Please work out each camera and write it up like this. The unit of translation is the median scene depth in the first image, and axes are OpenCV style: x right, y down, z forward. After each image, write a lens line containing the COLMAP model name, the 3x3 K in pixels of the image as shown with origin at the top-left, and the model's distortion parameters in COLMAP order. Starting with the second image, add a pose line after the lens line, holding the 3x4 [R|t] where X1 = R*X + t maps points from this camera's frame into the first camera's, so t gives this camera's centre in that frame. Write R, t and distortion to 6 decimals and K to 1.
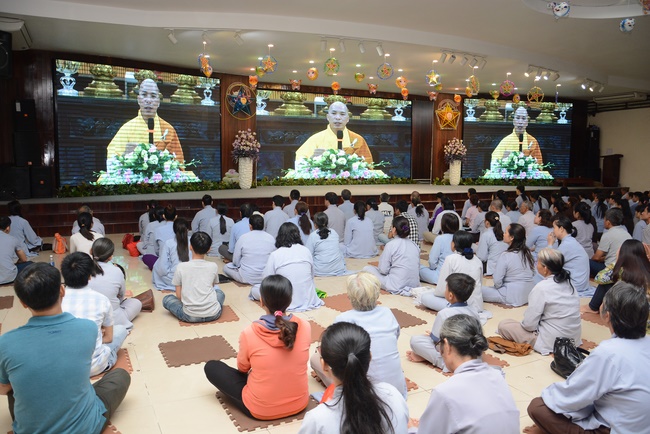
lens RADIAL K [[516.4, 0, 325.4], [0, 516.4, 216.0], [0, 0, 1]] dist [-0.075152, 0.018253]
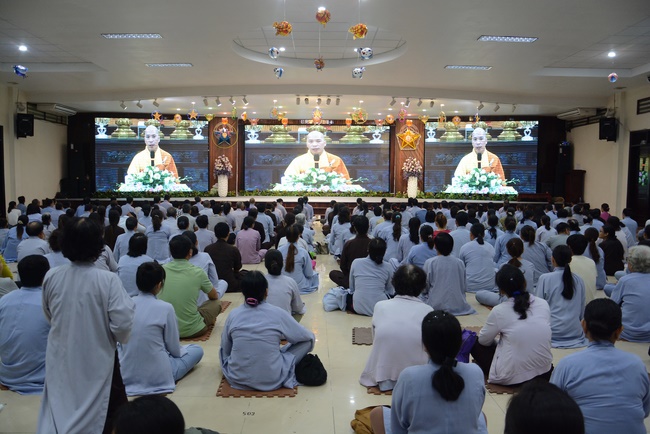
lens RADIAL K [[516.4, 0, 323.6], [0, 516.4, 216.5], [0, 0, 1]] dist [-0.075152, 0.018253]
pose [[0.890439, 0.033972, -0.453833, 0.611596], [-0.049007, 0.998569, -0.021406, 0.014888], [0.452456, 0.041302, 0.890830, -0.111381]]
